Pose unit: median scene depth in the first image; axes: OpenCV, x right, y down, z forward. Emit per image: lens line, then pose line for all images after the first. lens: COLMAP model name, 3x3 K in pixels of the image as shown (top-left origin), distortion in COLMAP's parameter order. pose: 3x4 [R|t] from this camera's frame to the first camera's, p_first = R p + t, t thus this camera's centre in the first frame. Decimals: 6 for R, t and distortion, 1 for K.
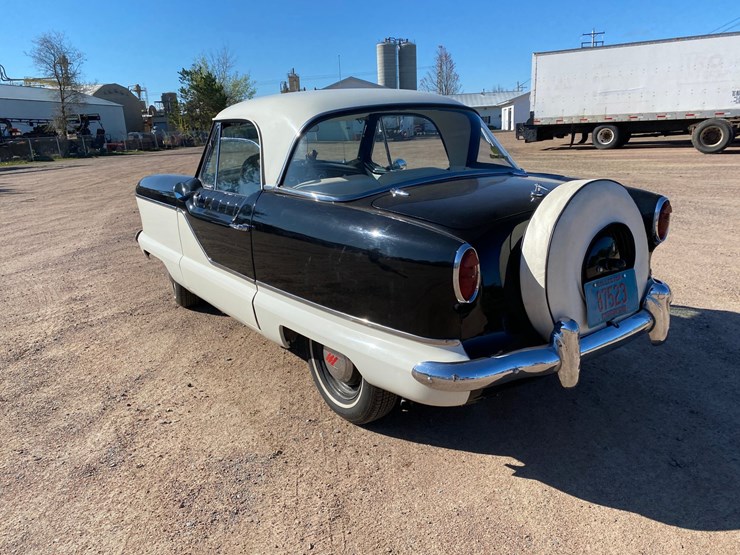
lens RADIAL K [[565.9, 0, 376.6], [0, 565.9, 284.9], [0, 0, 1]] dist [0.025871, -0.025557]
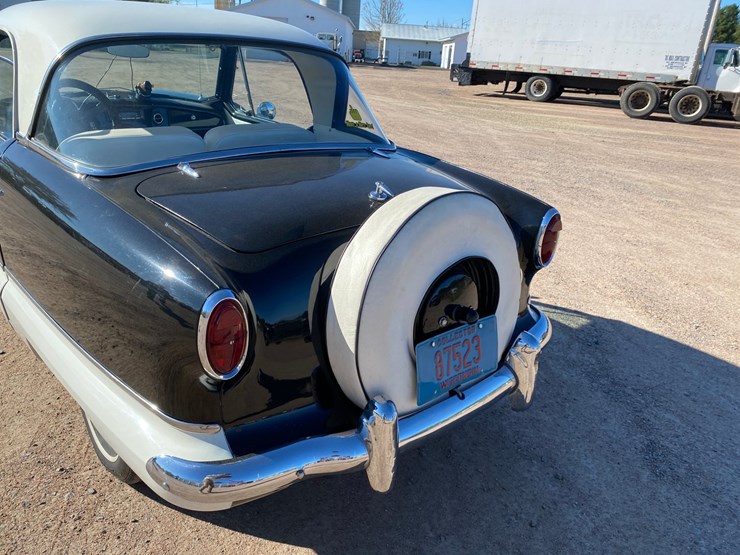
lens RADIAL K [[565.9, 0, 366.0], [0, 565.9, 282.1], [0, 0, 1]] dist [0.025871, -0.025557]
pose [[0.990736, 0.070179, 0.116264, 0.100692], [-0.082936, 0.990599, 0.108790, -0.067291], [-0.107537, -0.117425, 0.987242, 0.154703]]
